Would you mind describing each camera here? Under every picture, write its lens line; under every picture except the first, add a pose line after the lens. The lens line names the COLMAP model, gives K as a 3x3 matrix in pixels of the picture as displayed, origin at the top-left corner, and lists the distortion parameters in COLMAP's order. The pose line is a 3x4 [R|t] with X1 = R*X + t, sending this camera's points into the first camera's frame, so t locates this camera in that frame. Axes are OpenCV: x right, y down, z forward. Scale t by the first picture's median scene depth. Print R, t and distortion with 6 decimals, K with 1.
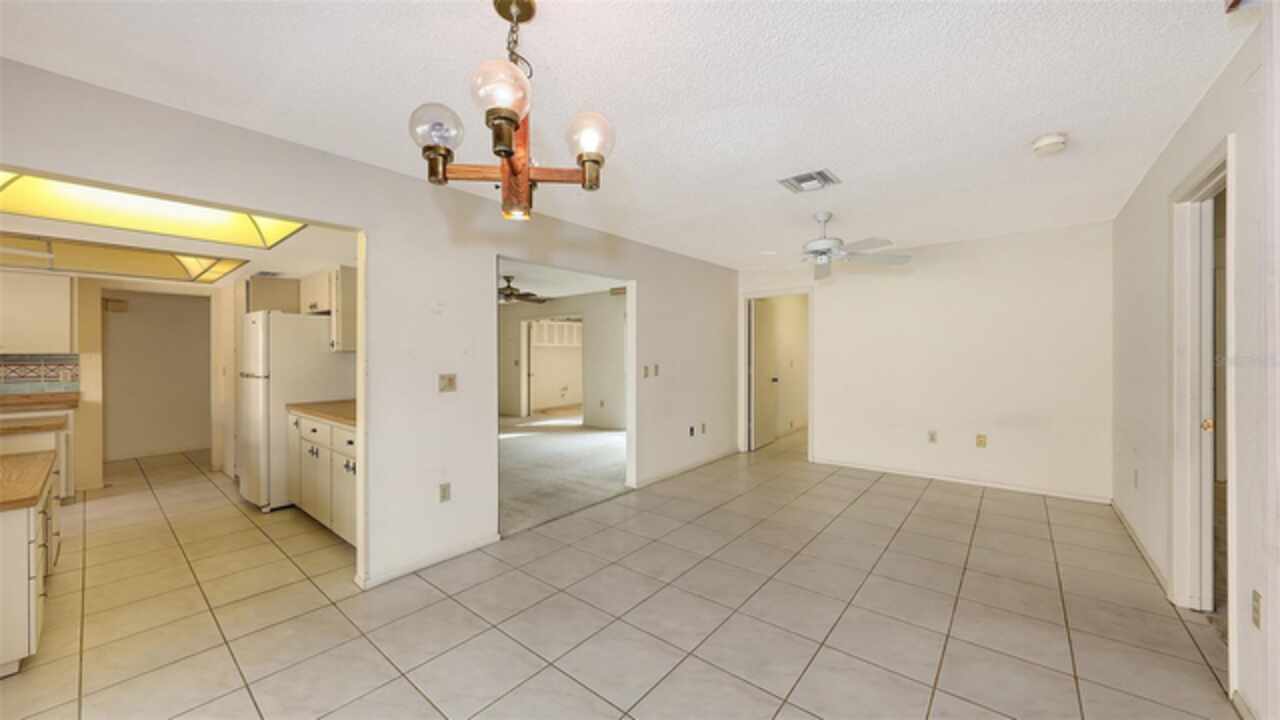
lens RADIAL K [[450.8, 0, 638.8], [0, 450.8, 358.1], [0, 0, 1]] dist [0.001142, 0.000458]
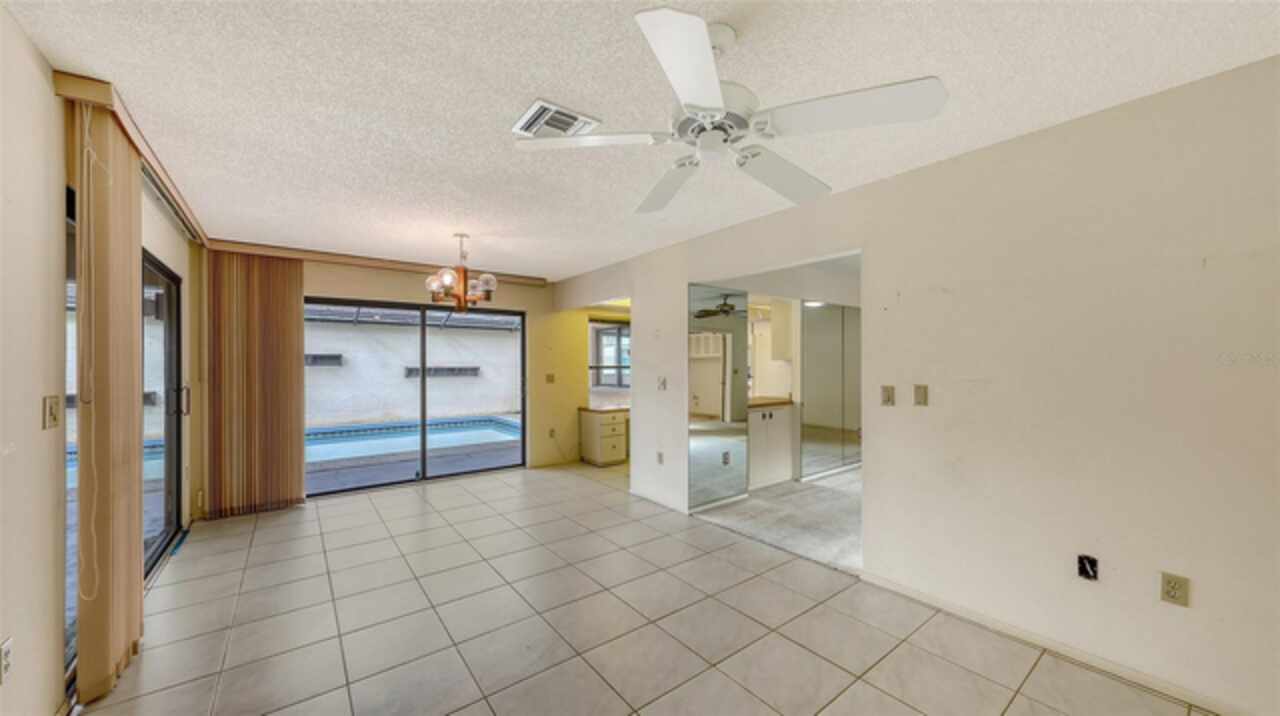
lens RADIAL K [[450.8, 0, 632.4], [0, 450.8, 360.3], [0, 0, 1]] dist [0.001142, 0.000458]
pose [[-0.225853, -0.003298, -0.974156, 0.721727], [-0.006665, 0.999976, -0.001840, -0.013577], [0.974139, 0.006077, -0.225870, 0.873160]]
